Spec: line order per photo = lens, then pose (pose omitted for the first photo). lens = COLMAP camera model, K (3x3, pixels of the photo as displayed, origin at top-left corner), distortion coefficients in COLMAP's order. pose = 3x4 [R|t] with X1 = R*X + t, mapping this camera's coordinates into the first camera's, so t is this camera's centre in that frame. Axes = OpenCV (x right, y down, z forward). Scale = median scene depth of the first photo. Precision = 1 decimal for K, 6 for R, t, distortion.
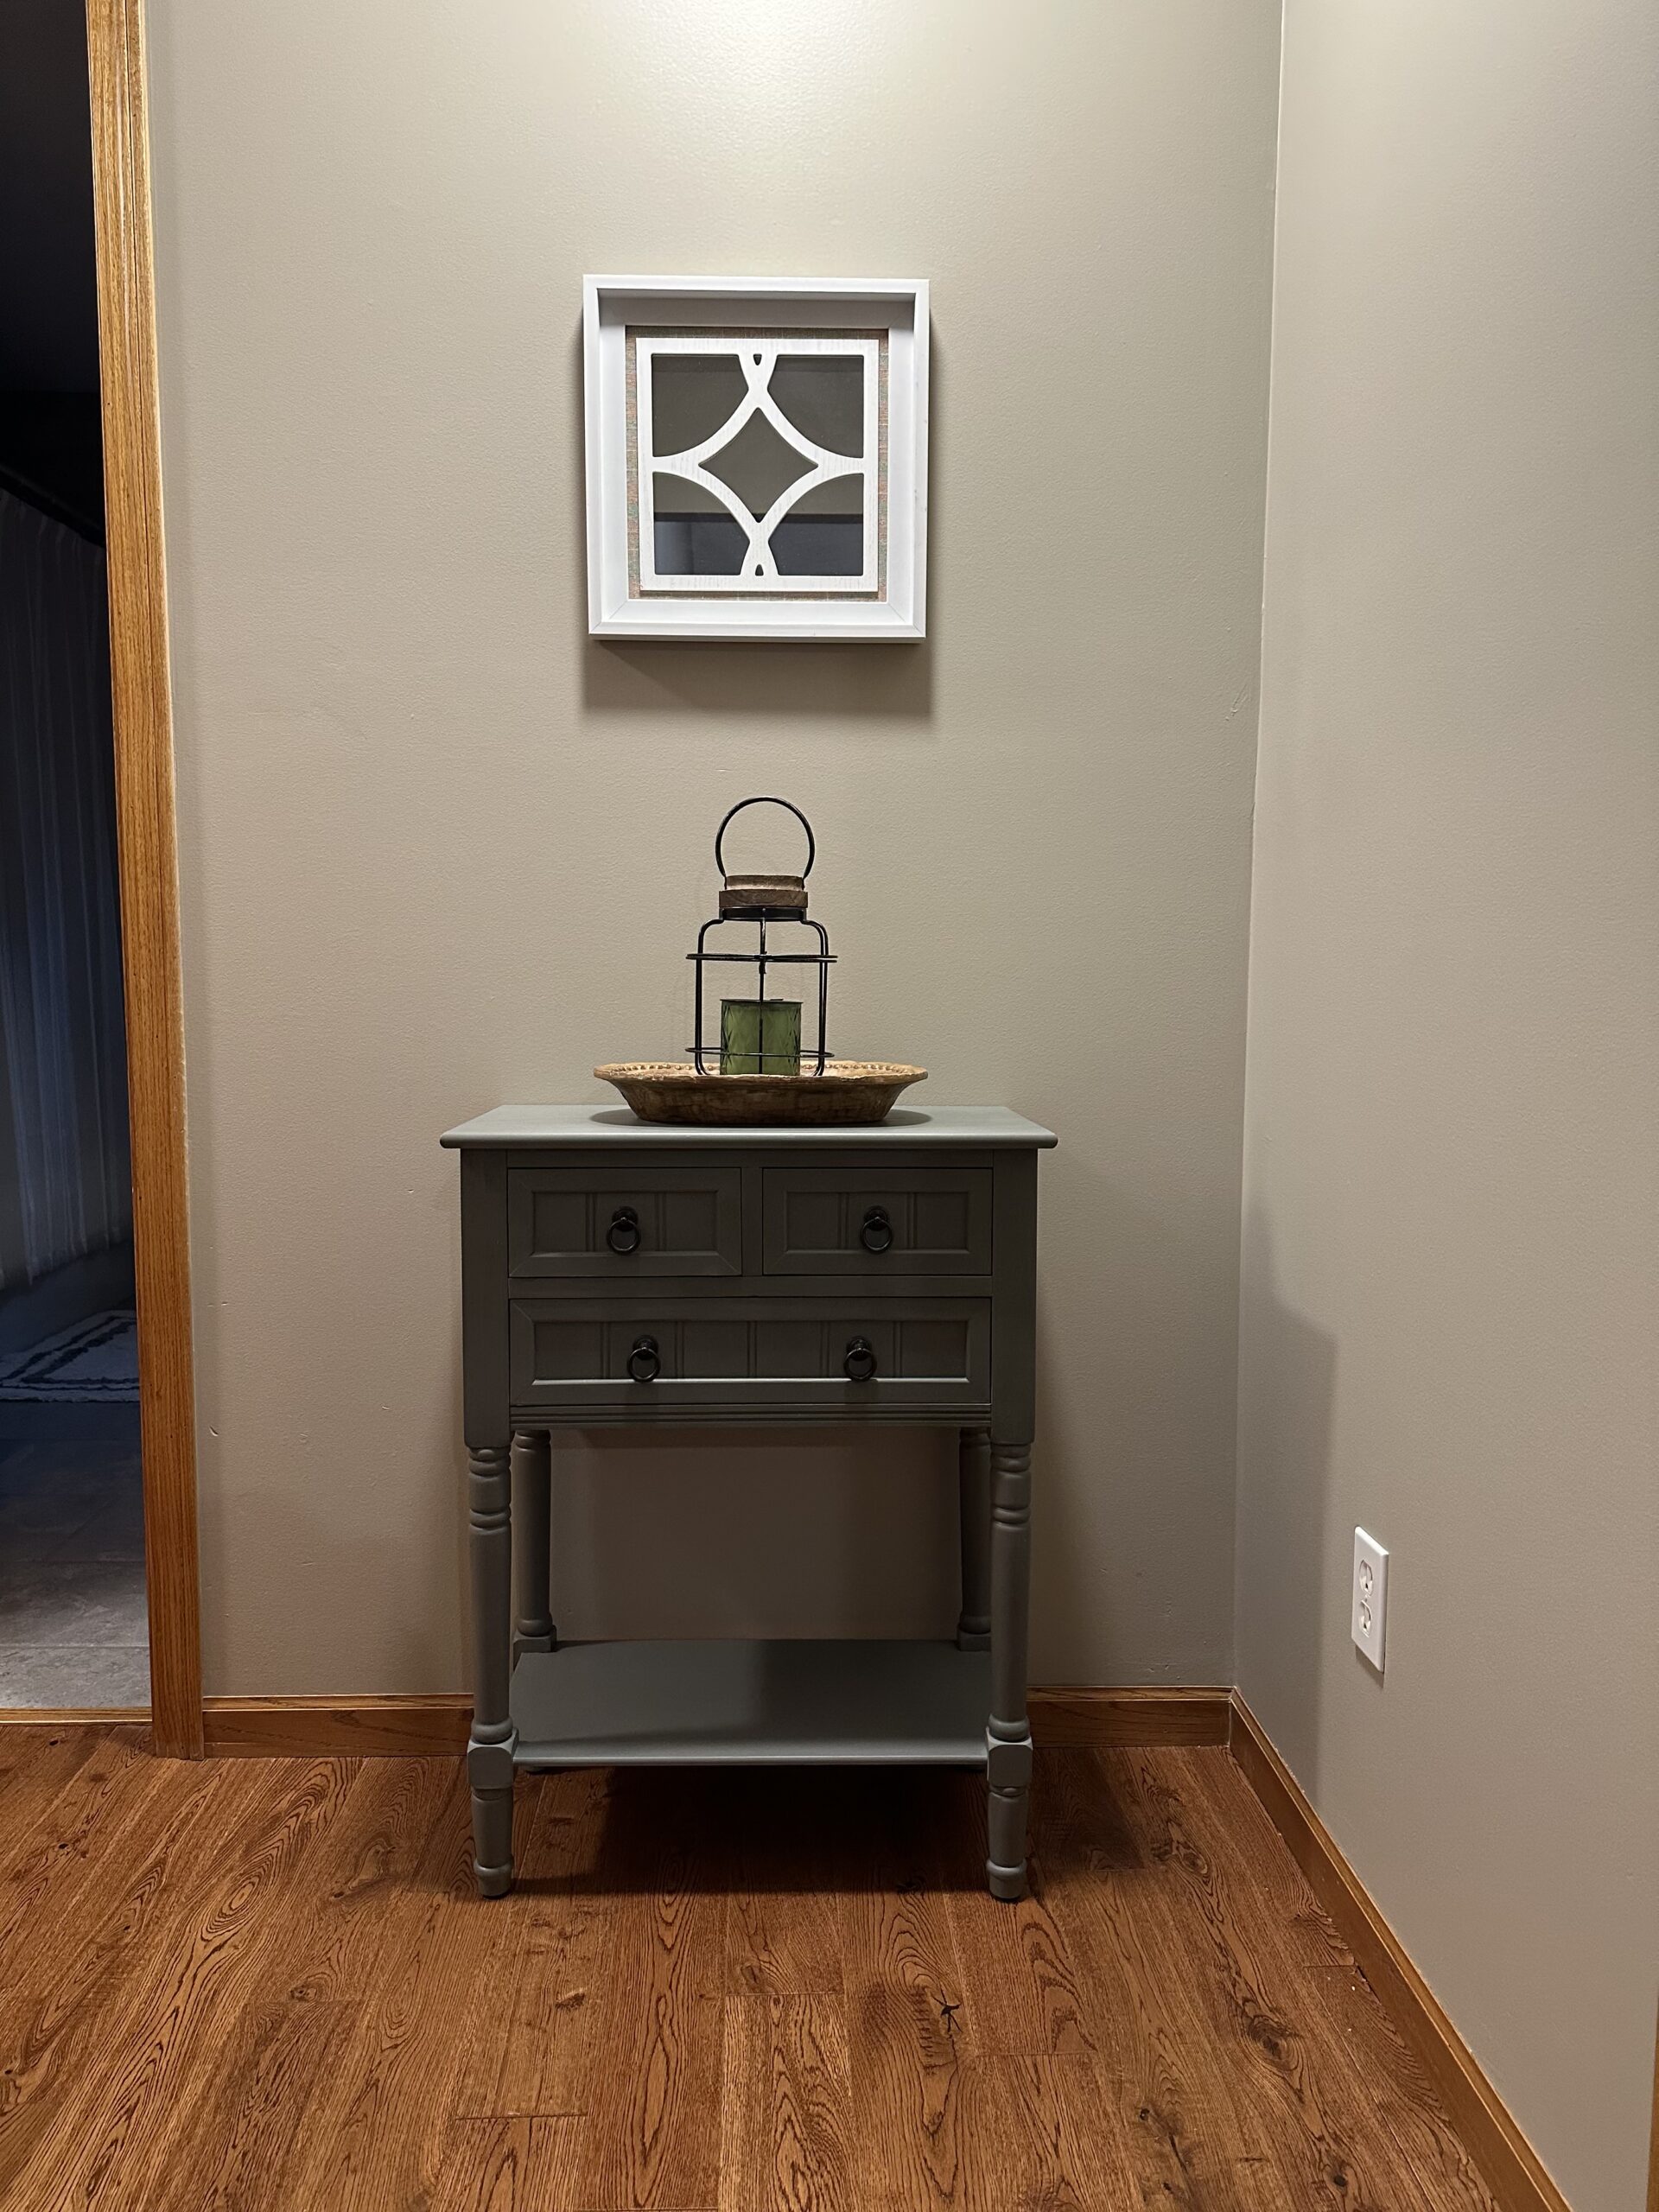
lens RADIAL K [[1544.8, 0, 820.8], [0, 1544.8, 1125.4], [0, 0, 1]] dist [-0.010677, -0.001608]
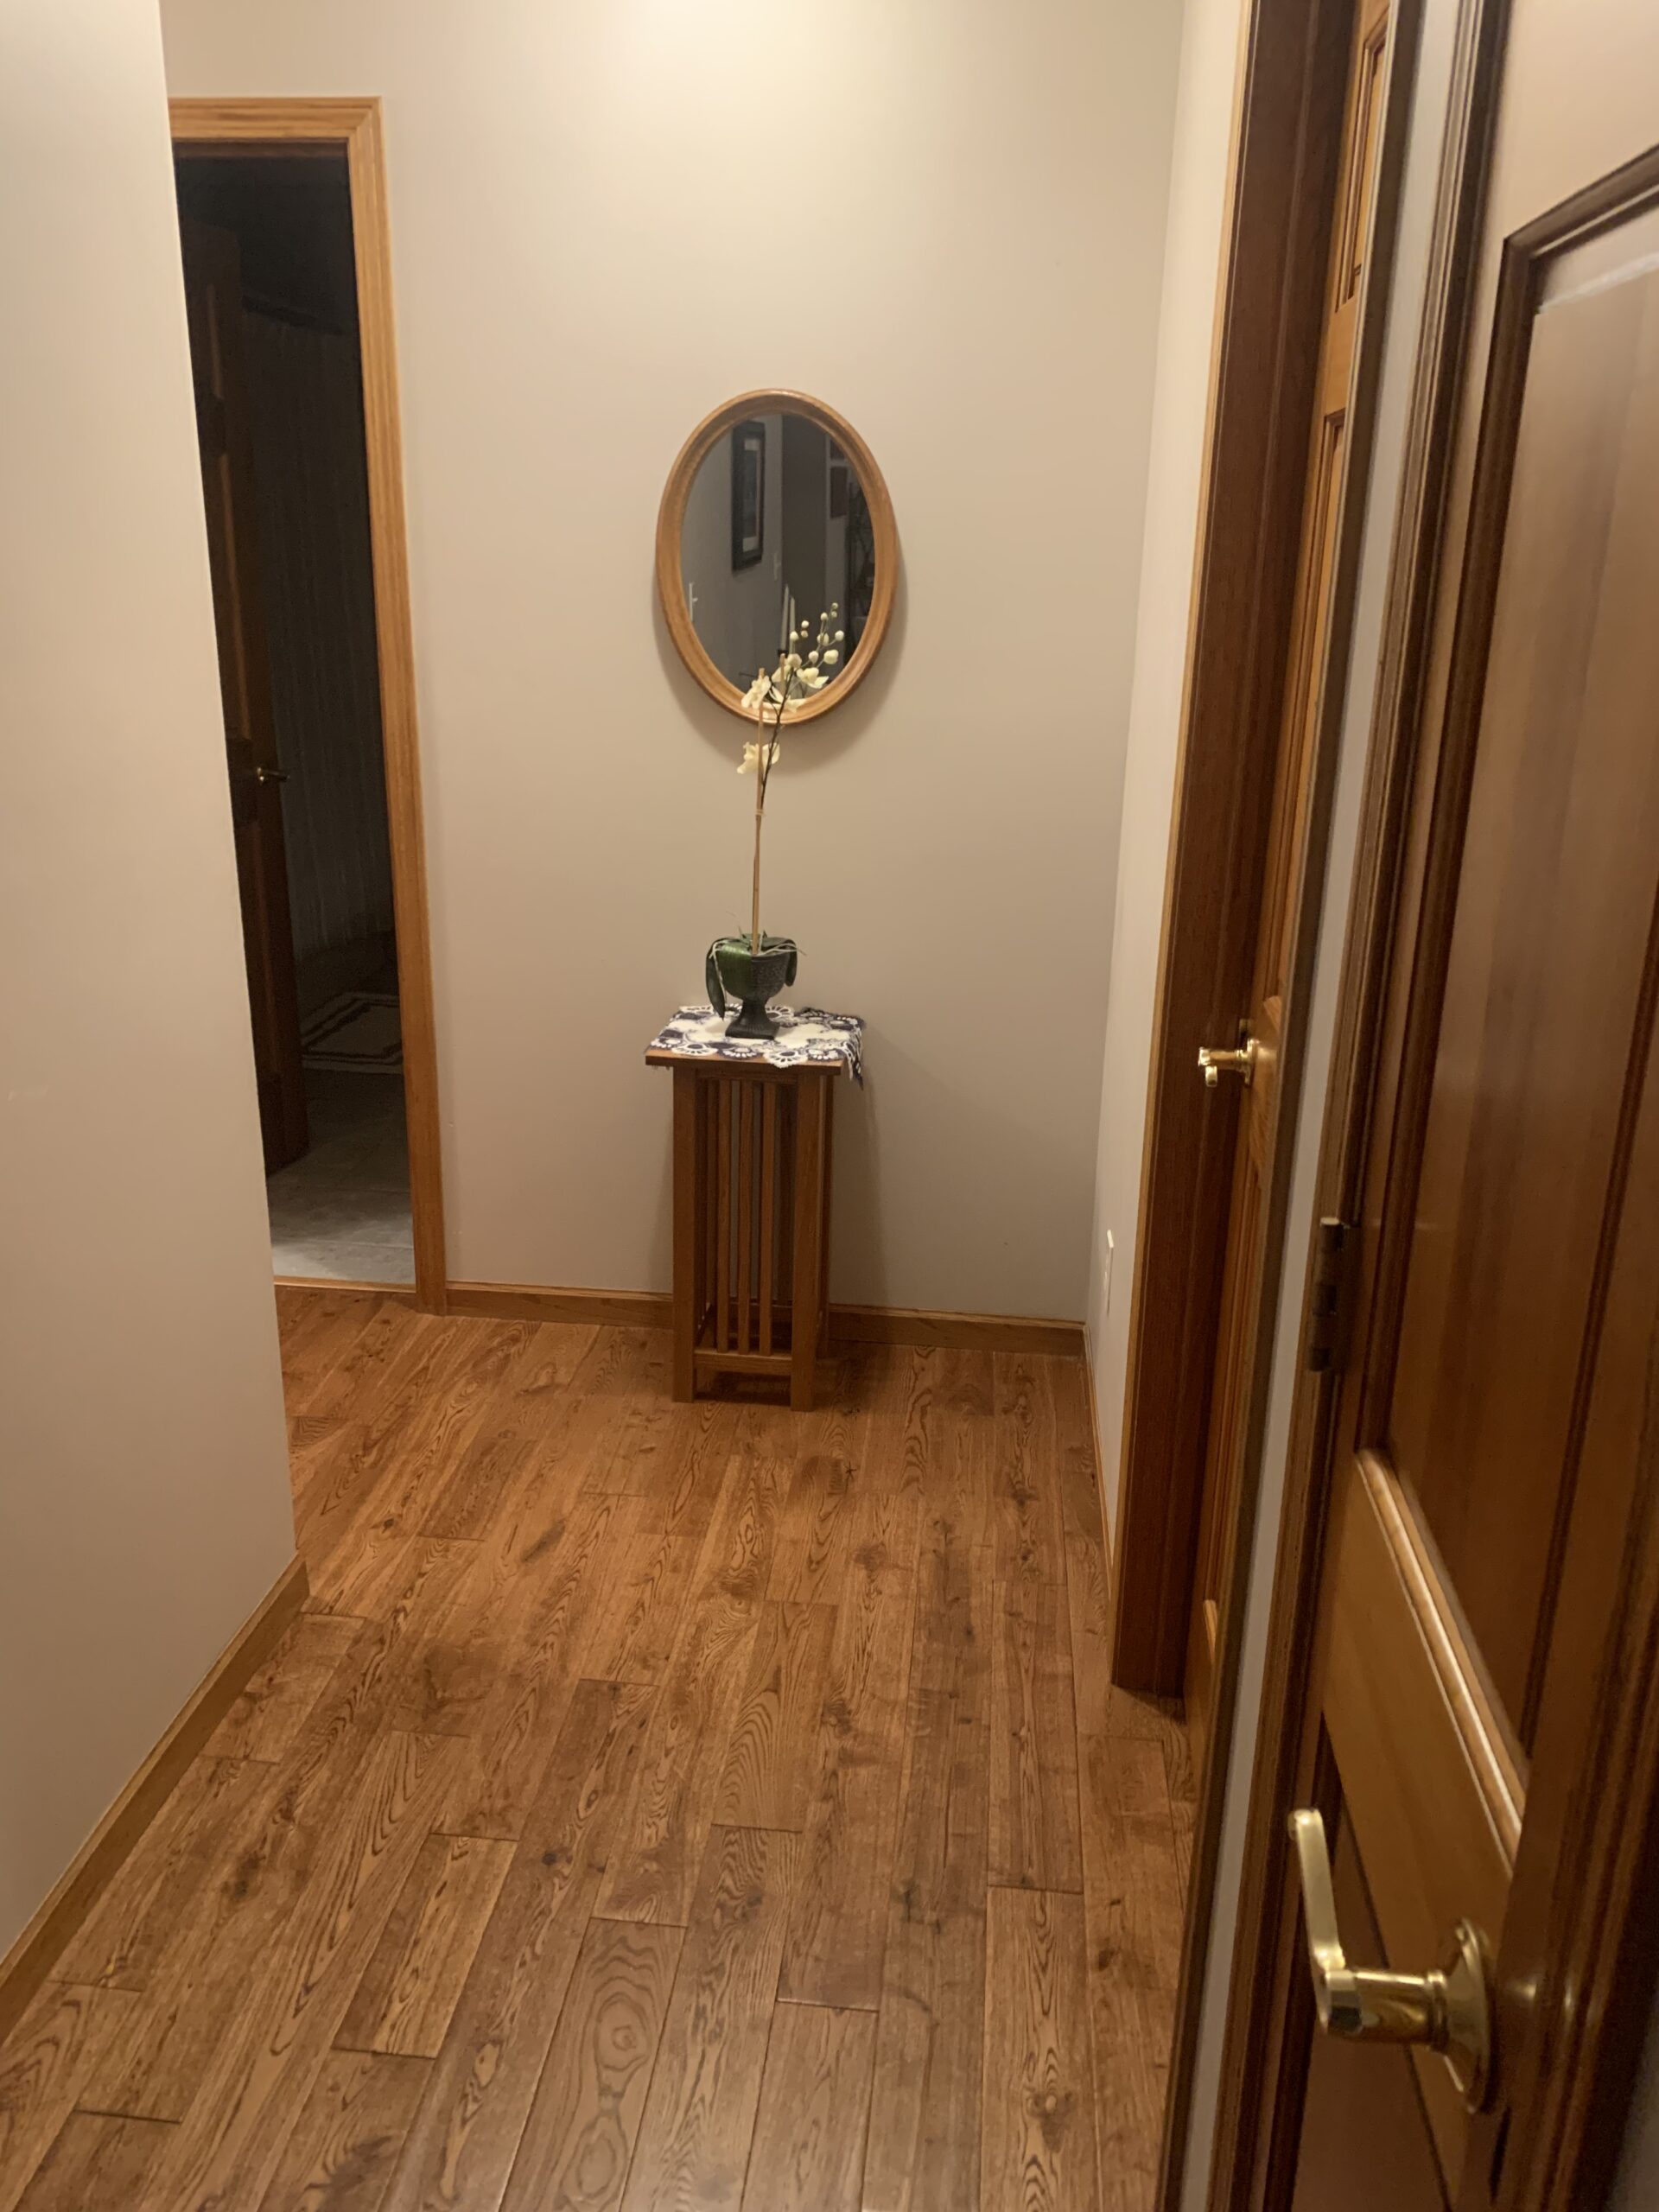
lens RADIAL K [[1678.1, 0, 830.5], [0, 1678.1, 1088.7], [0, 0, 1]] dist [0.020973, -0.028590]
pose [[0.989953, 0.057889, -0.129000, 0.273848], [-0.030191, 0.977849, 0.207121, -0.258523], [0.138133, -0.201146, 0.969773, -0.785236]]
